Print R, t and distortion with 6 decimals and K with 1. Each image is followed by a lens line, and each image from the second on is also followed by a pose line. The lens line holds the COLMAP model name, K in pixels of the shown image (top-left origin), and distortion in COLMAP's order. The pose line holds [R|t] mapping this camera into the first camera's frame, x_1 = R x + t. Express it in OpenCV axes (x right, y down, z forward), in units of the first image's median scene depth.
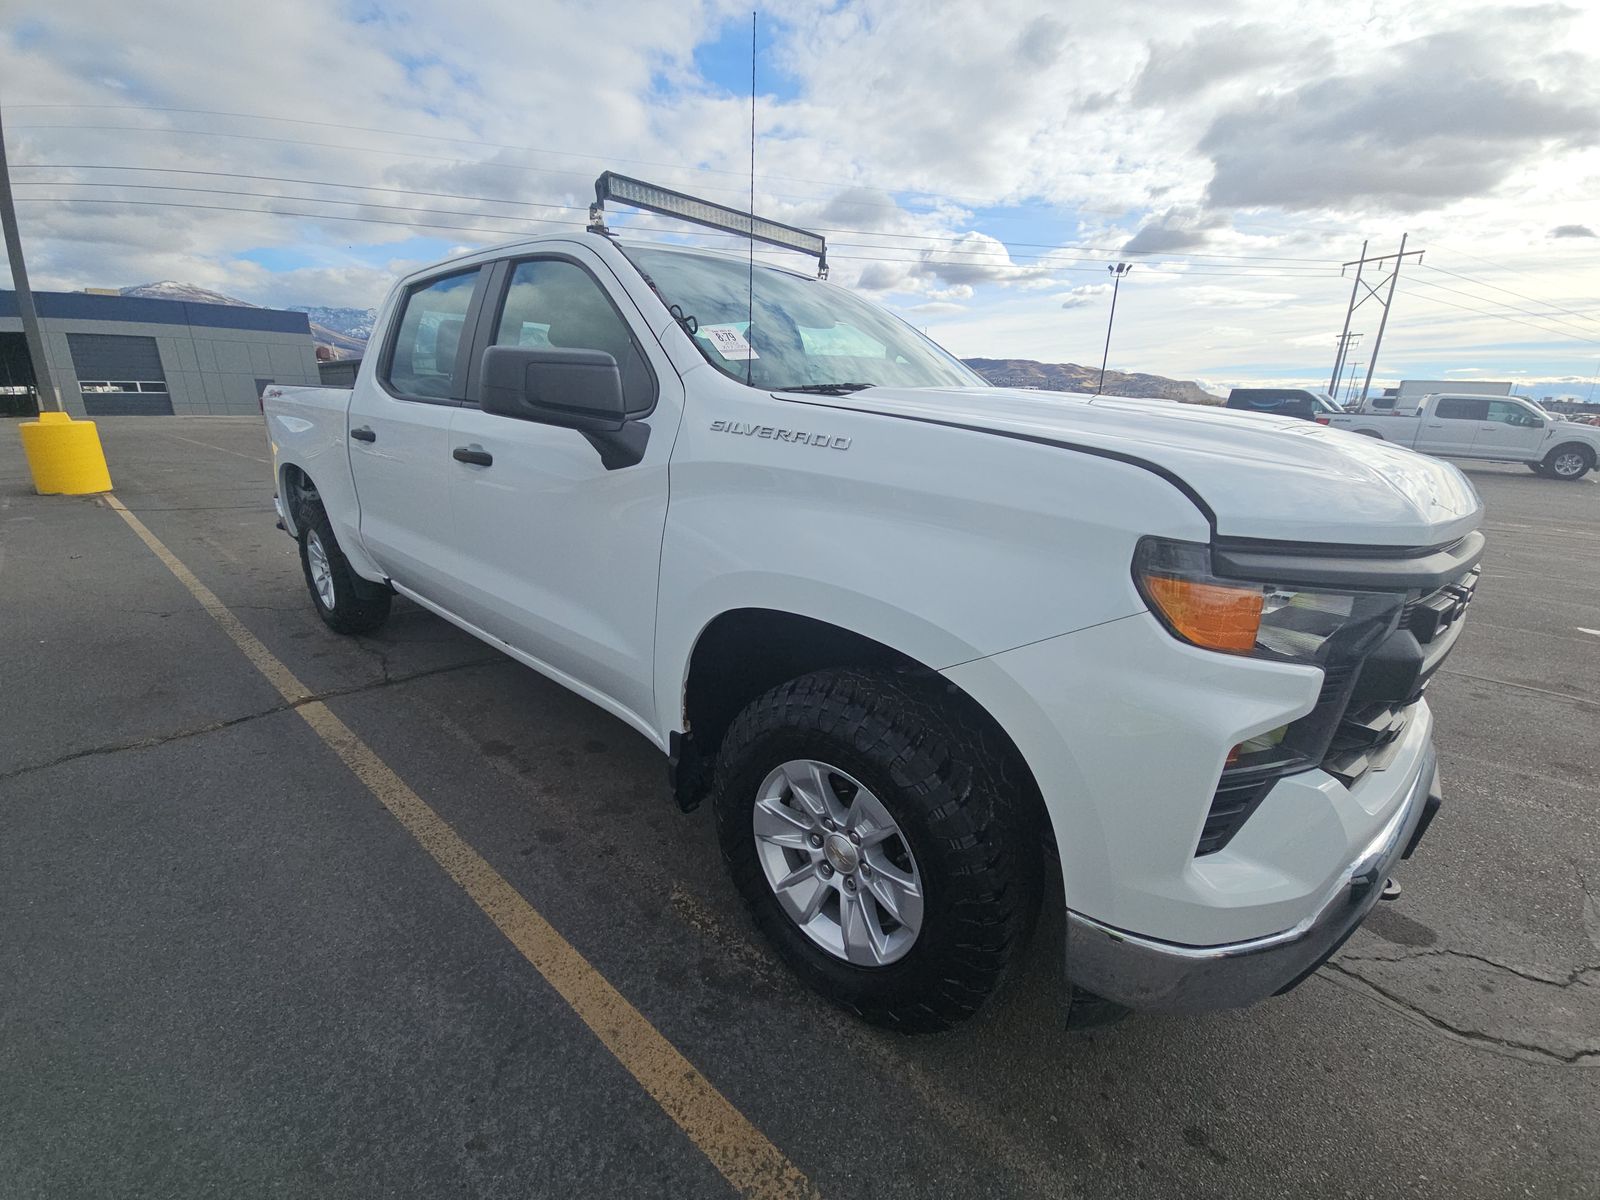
lens RADIAL K [[619.4, 0, 800.0], [0, 619.4, 600.0], [0, 0, 1]] dist [0.052974, -0.028860]
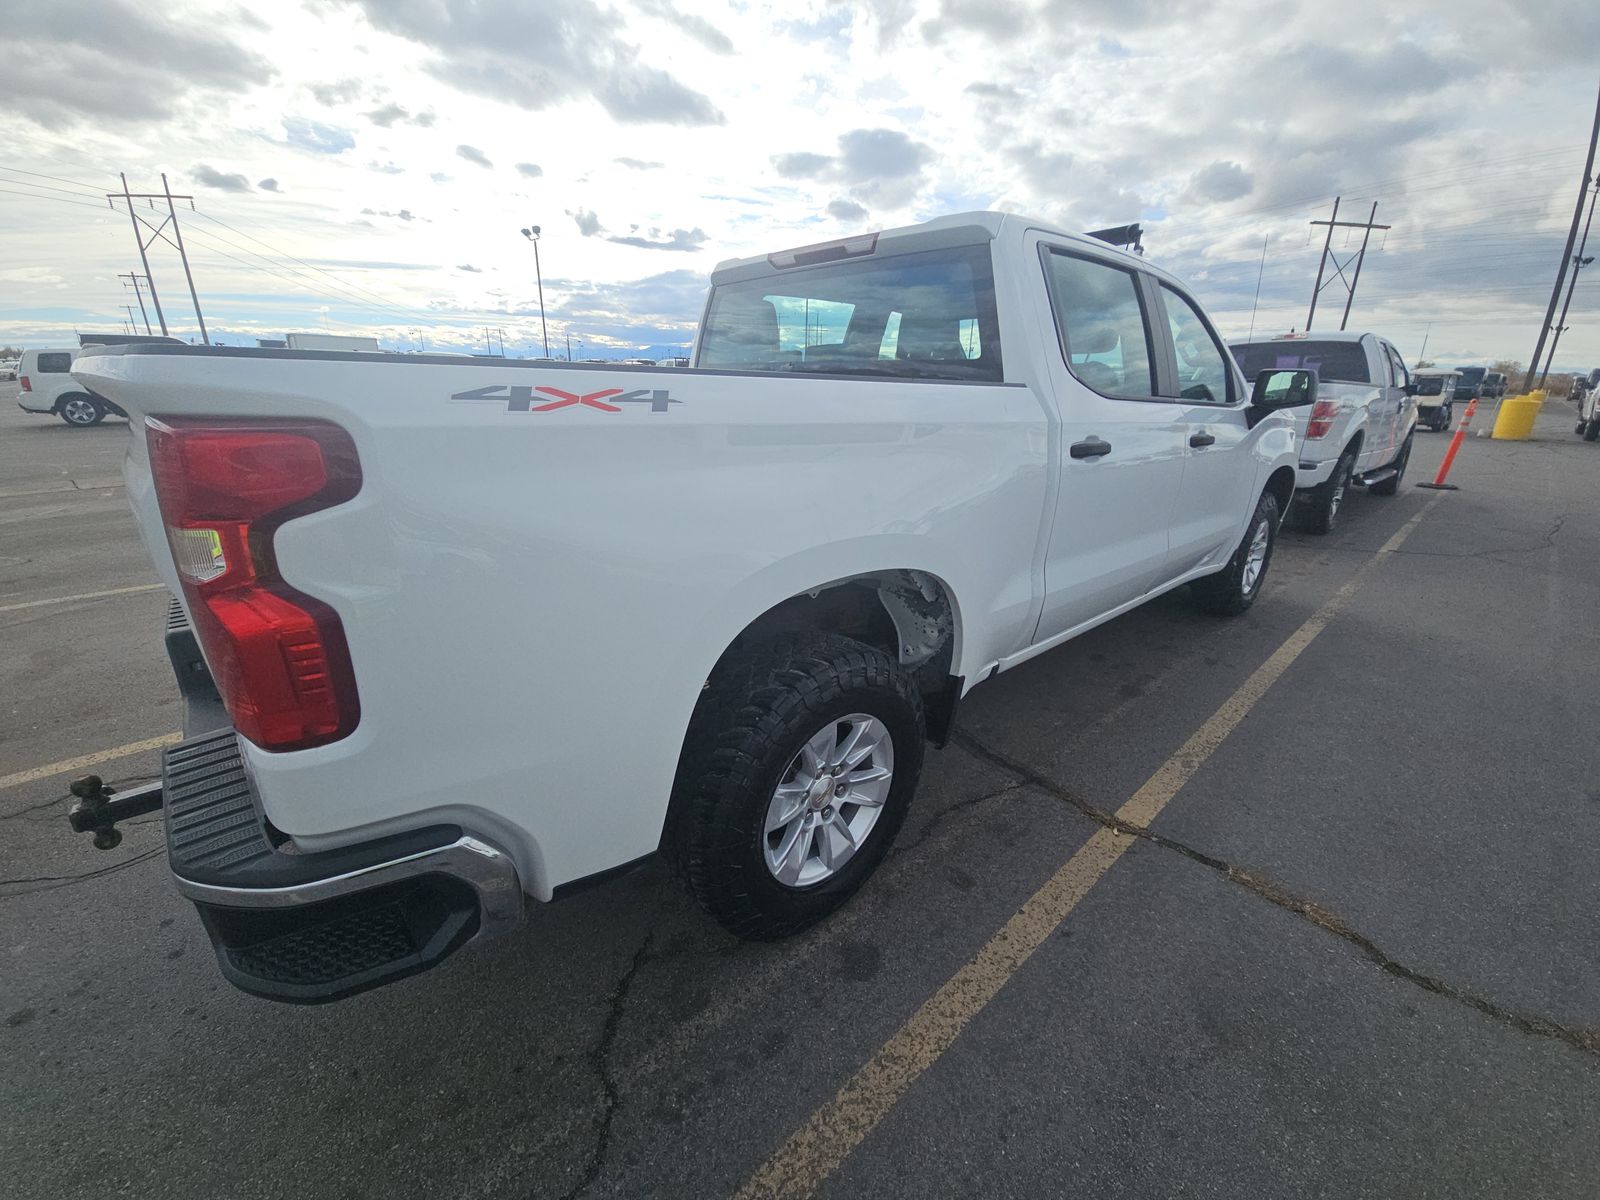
lens RADIAL K [[619.4, 0, 800.0], [0, 619.4, 600.0], [0, 0, 1]] dist [0.052974, -0.028860]
pose [[0.138437, -0.345770, 0.928051, -1.398598], [0.283962, 0.911587, 0.297278, -0.386205], [-0.948789, 0.222377, 0.224383, 1.126029]]
